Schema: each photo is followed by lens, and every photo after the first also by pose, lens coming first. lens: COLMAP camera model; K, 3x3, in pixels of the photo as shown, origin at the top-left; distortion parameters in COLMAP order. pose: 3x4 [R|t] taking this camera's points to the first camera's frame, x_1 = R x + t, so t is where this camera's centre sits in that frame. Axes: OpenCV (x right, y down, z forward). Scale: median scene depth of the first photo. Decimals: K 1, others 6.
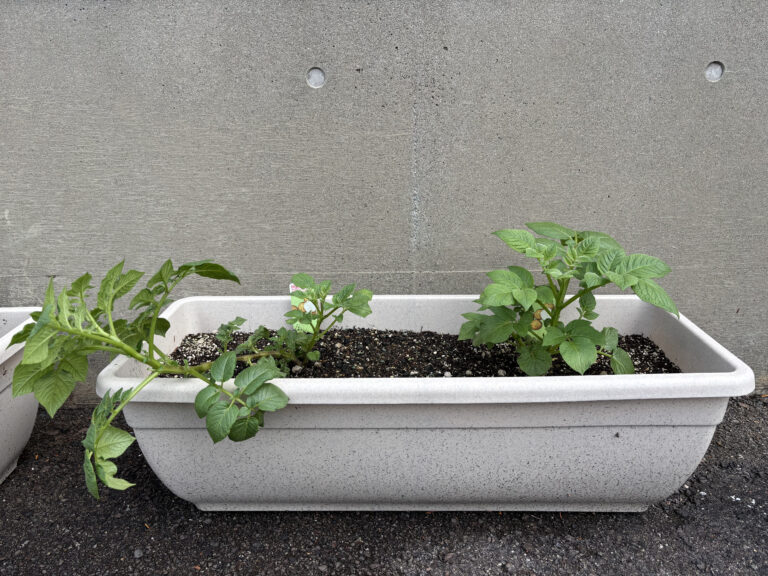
lens RADIAL K [[590.8, 0, 384.0], [0, 590.8, 288.0], [0, 0, 1]] dist [0.001586, 0.004154]
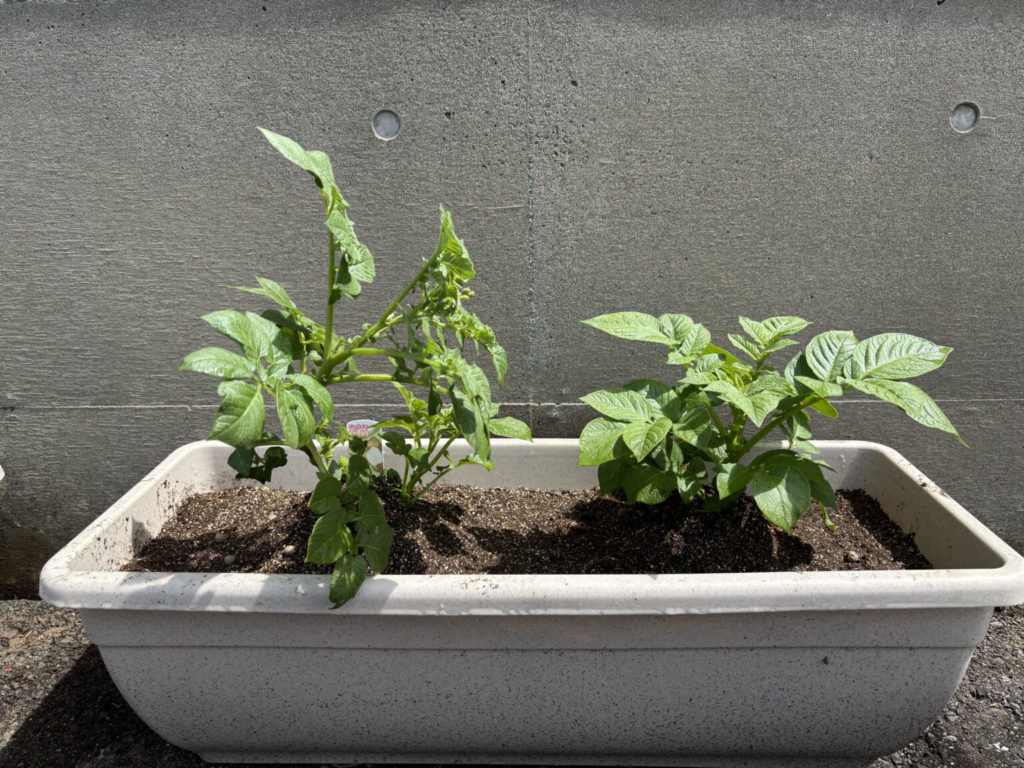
lens RADIAL K [[763.6, 0, 512.0], [0, 763.6, 384.0], [0, 0, 1]] dist [0.014231, -0.022432]
pose [[0.999941, 0.004997, -0.009696, 0.042048], [-0.005183, 0.999802, -0.019192, -0.036011], [0.009598, 0.019242, 0.999769, 0.111724]]
